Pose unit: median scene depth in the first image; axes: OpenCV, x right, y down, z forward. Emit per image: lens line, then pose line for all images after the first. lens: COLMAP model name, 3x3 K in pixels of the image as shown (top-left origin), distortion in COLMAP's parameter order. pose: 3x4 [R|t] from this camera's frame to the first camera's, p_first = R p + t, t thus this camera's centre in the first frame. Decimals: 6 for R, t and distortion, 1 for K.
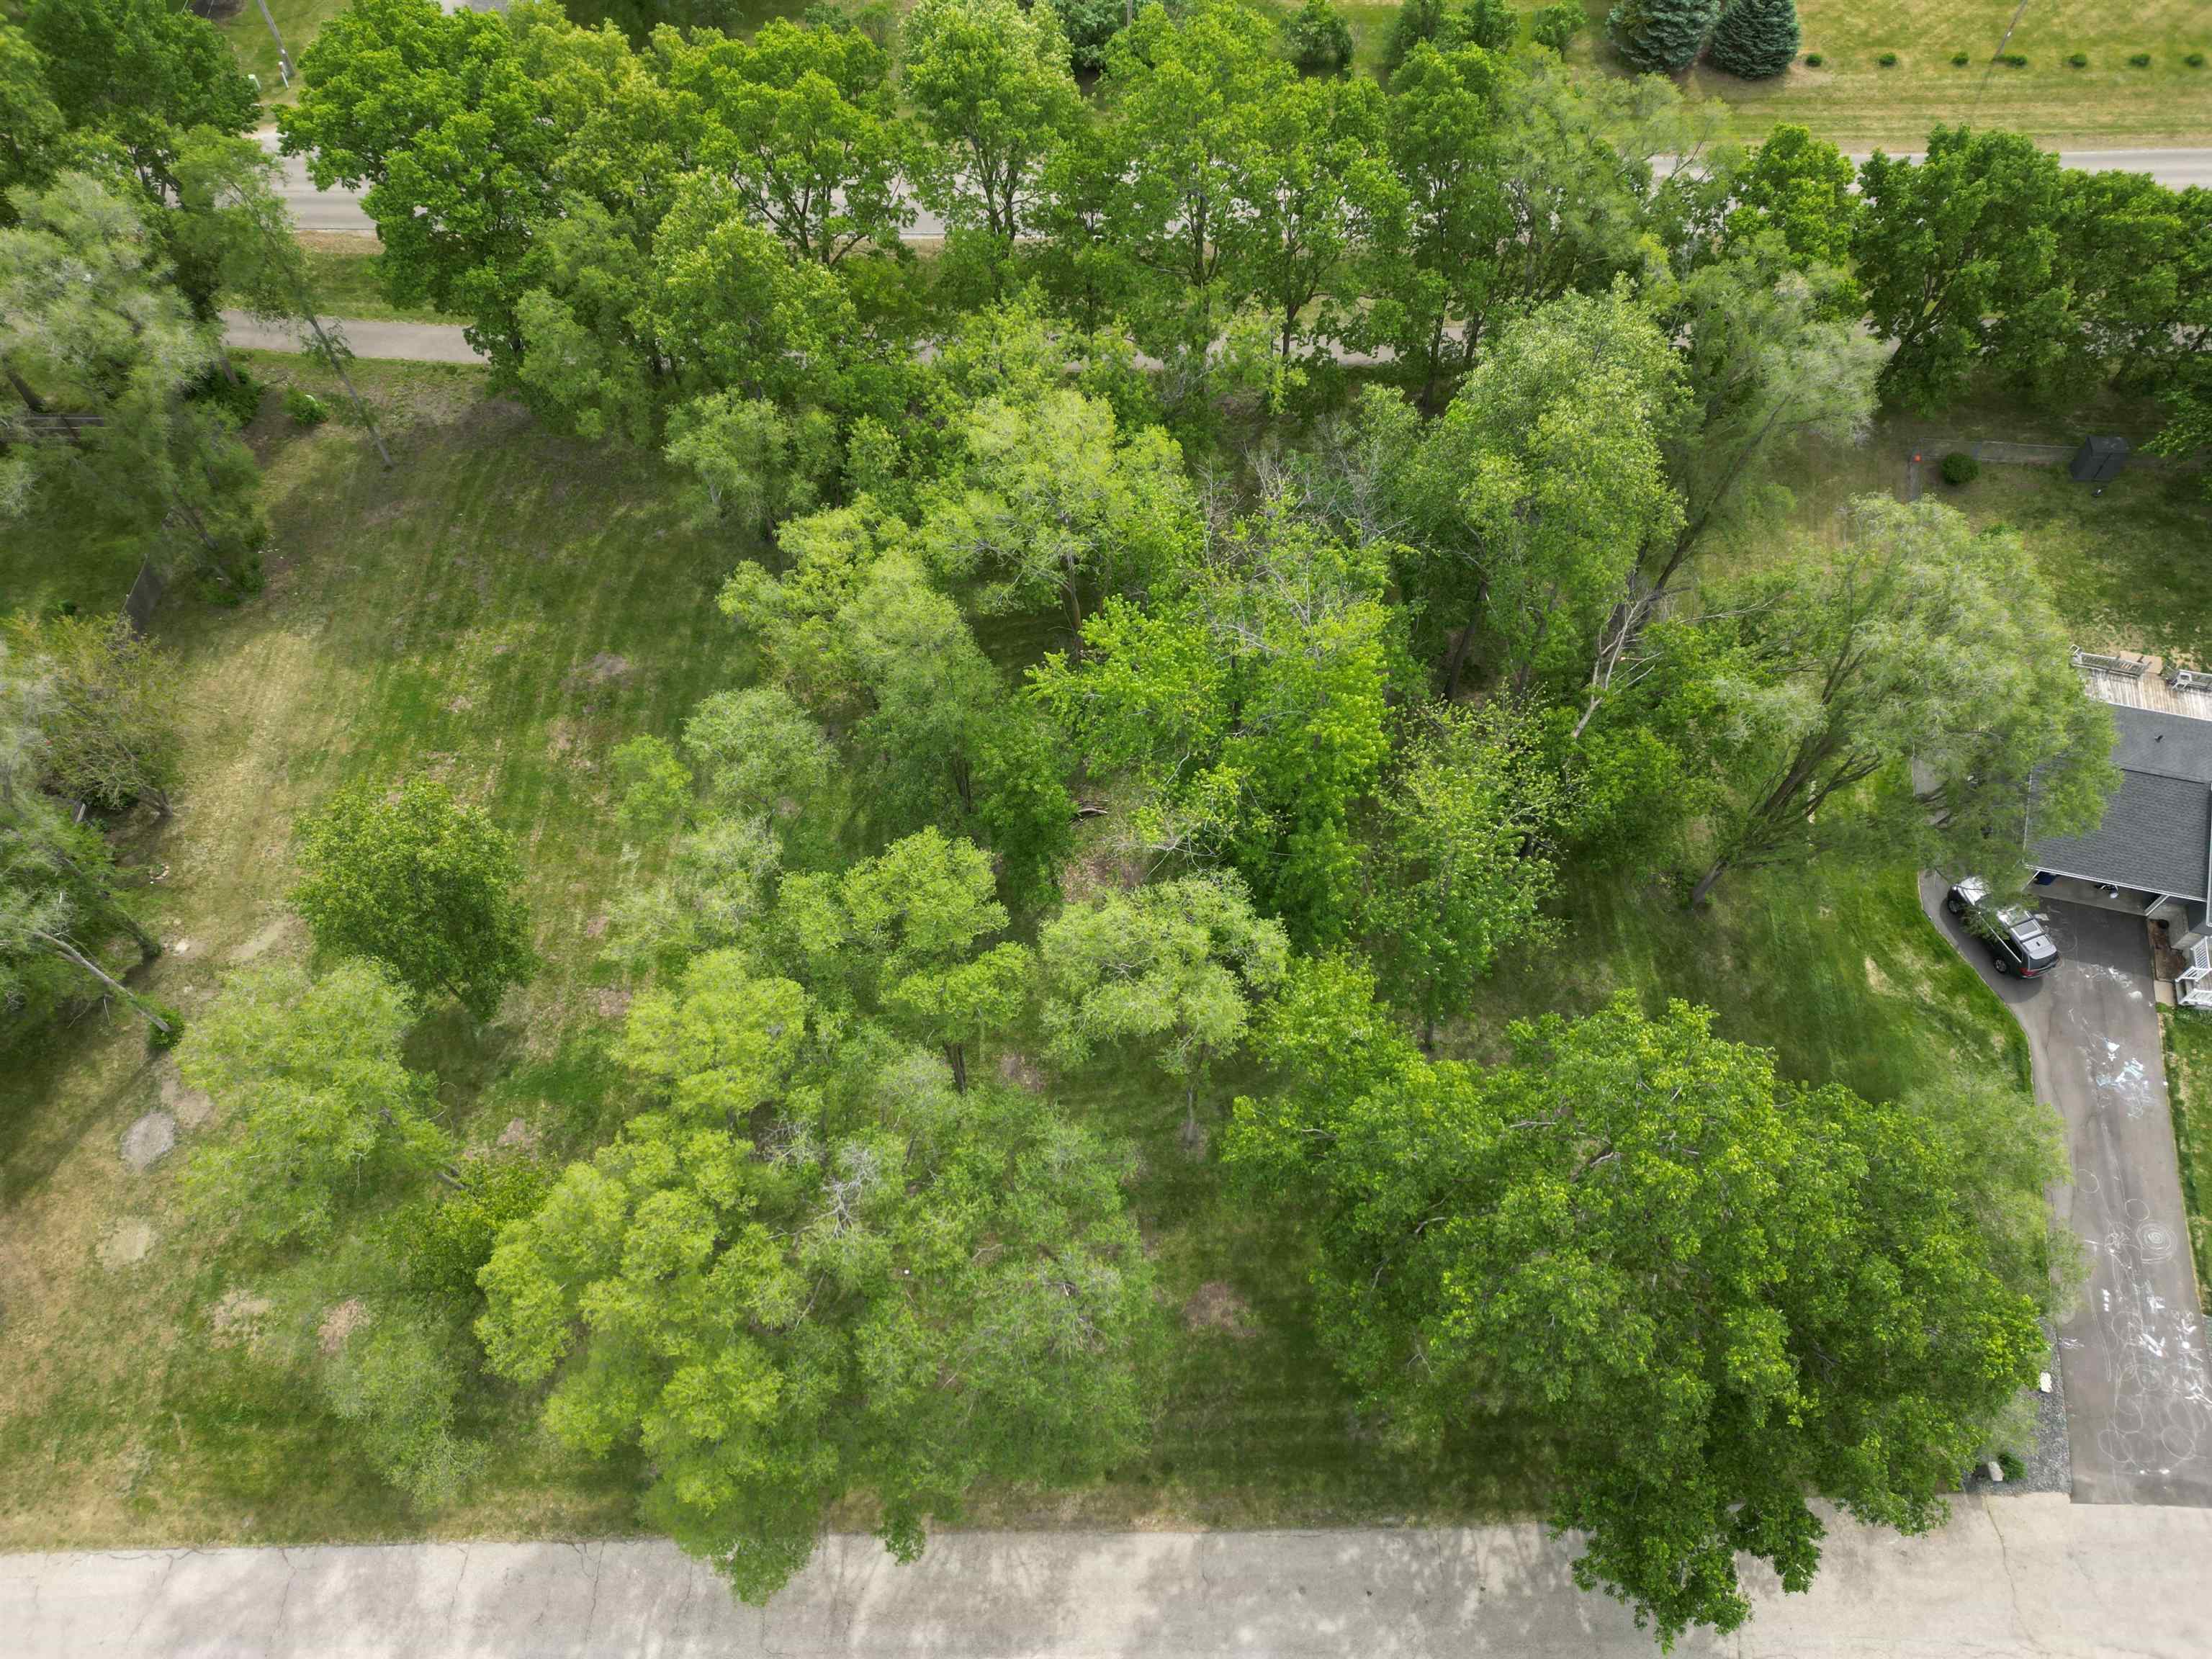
lens RADIAL K [[1535.6, 0, 1103.1], [0, 1535.6, 831.6], [0, 0, 1]] dist [0.081580, -0.081305]
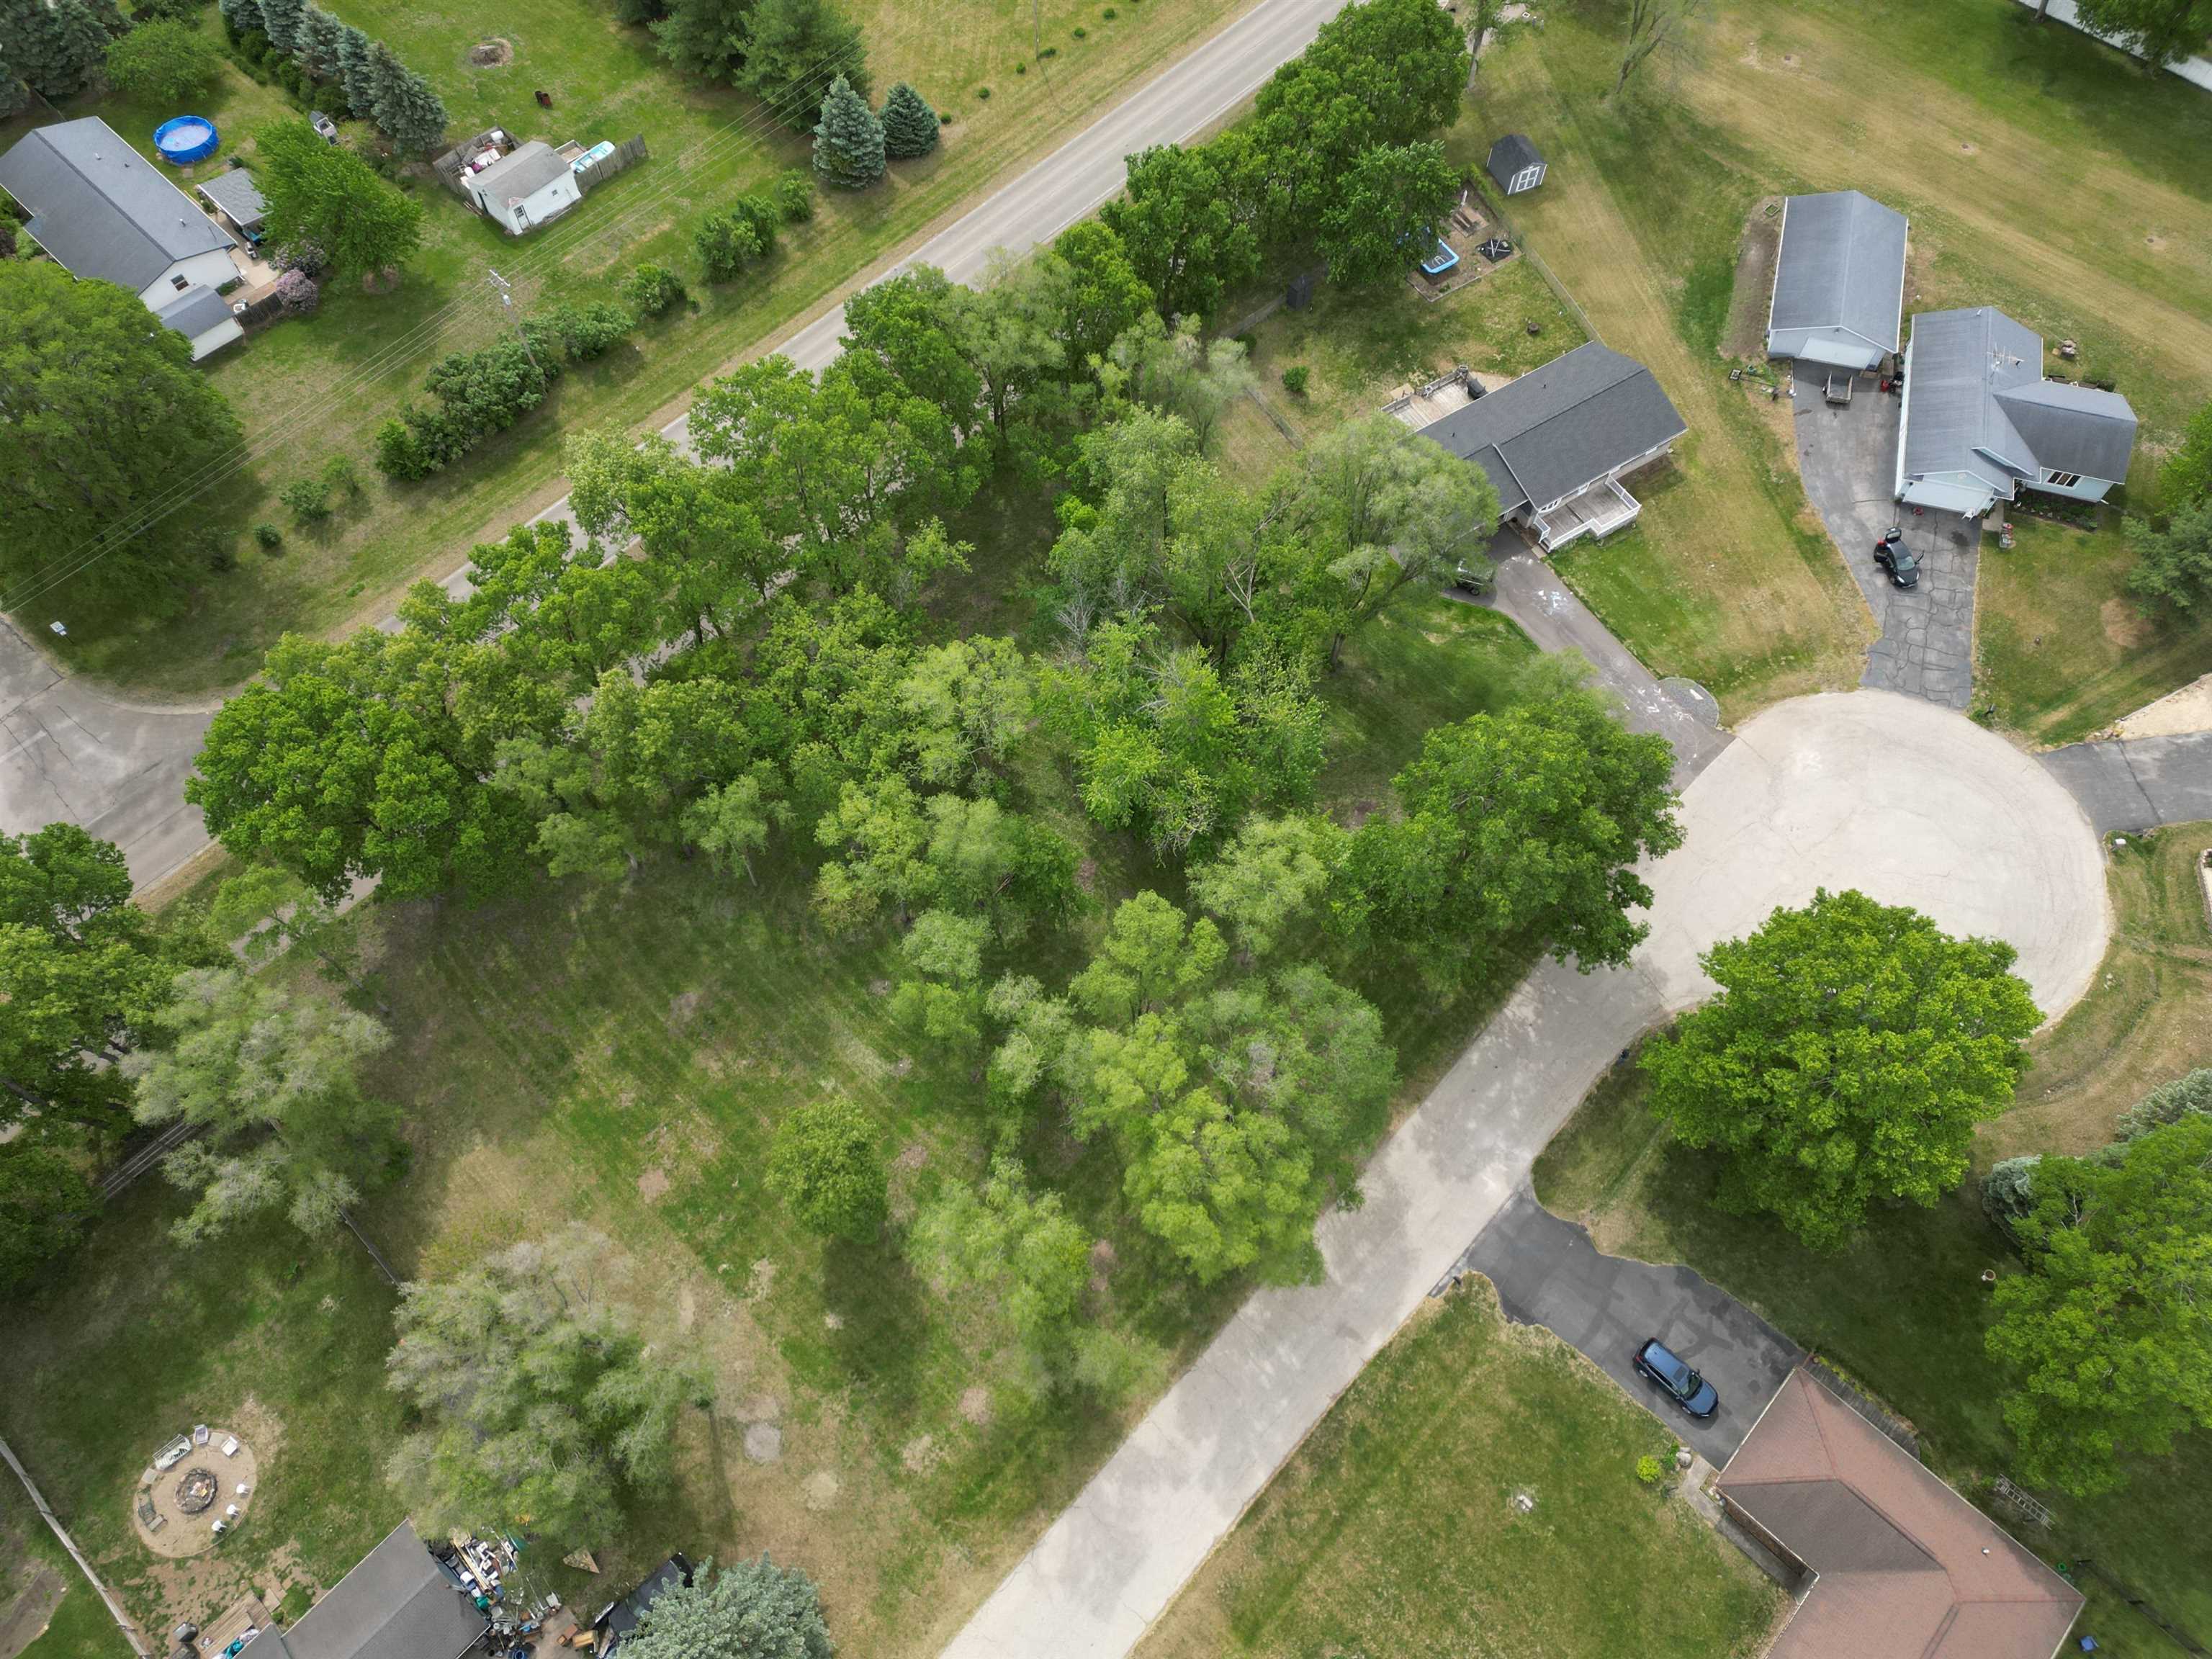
lens RADIAL K [[1535.6, 0, 1103.1], [0, 1535.6, 831.6], [0, 0, 1]] dist [0.081580, -0.081305]
pose [[0.696330, -0.634720, 0.335045, -0.527420], [0.604015, 0.770391, 0.204119, -0.346792], [-0.387674, 0.060238, 0.919826, -0.479264]]
